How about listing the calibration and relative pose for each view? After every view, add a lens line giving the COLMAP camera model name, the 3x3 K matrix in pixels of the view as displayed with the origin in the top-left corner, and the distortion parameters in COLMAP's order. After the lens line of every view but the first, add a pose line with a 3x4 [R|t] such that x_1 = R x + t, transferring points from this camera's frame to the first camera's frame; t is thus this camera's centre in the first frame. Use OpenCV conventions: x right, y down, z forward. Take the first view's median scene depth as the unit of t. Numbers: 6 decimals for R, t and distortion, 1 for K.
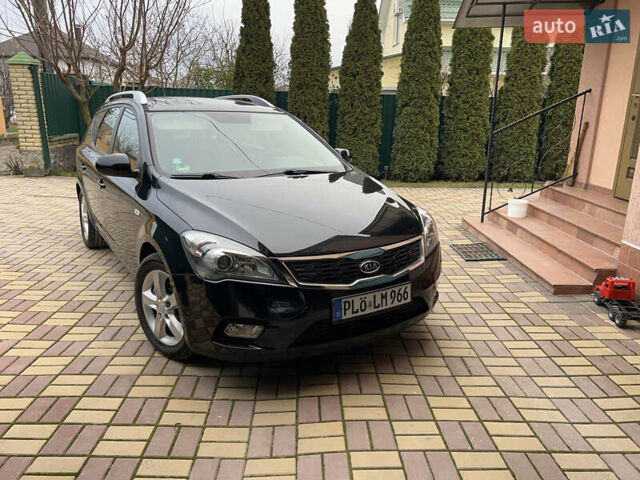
lens RADIAL K [[478.9, 0, 320.0], [0, 478.9, 240.0], [0, 0, 1]] dist [0.002867, -0.009208]
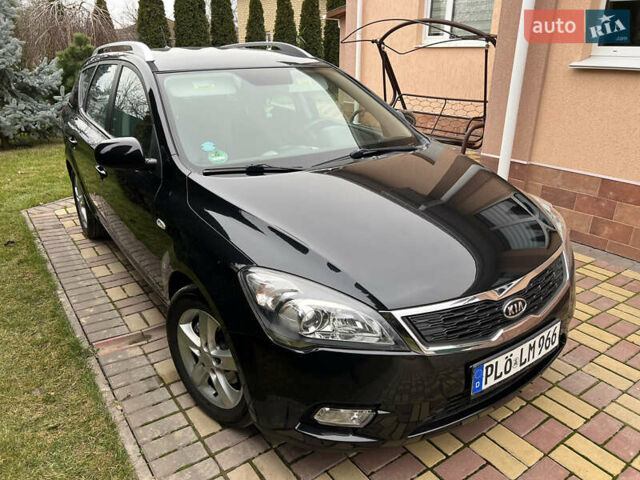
lens RADIAL K [[478.9, 0, 320.0], [0, 478.9, 240.0], [0, 0, 1]] dist [0.002867, -0.009208]
pose [[0.999281, -0.036042, 0.011777, -0.143981], [0.034287, 0.991534, 0.125235, -0.109667], [-0.016191, -0.124741, 0.992057, 0.263120]]
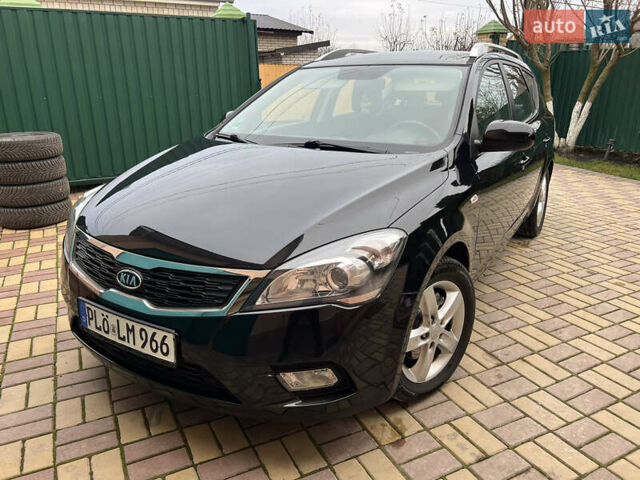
lens RADIAL K [[478.9, 0, 320.0], [0, 478.9, 240.0], [0, 0, 1]] dist [0.002867, -0.009208]
pose [[0.428554, 0.255228, -0.866718, 0.627667], [-0.222162, 0.959588, 0.172726, -0.136994], [0.875777, 0.118529, 0.467938, 0.727060]]
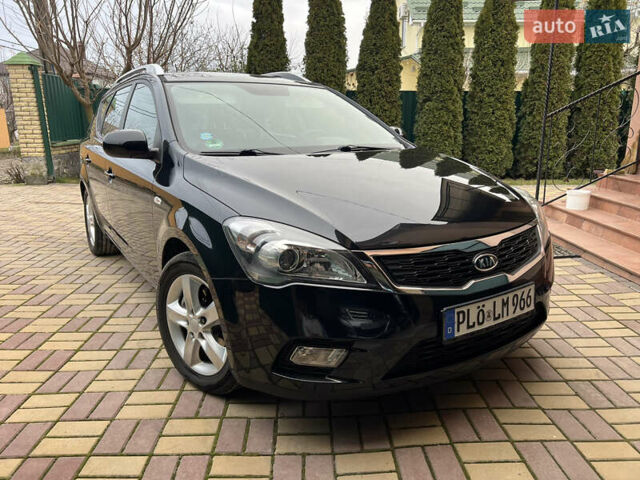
lens RADIAL K [[477.2, 0, 322.5], [0, 477.2, 239.2], [0, 0, 1]] dist [0.004351, -0.009641]
pose [[0.999697, -0.024010, -0.005420, -0.108307], [0.023900, 0.999522, -0.019618, 0.023614], [0.005889, 0.019483, 0.999793, 0.223130]]
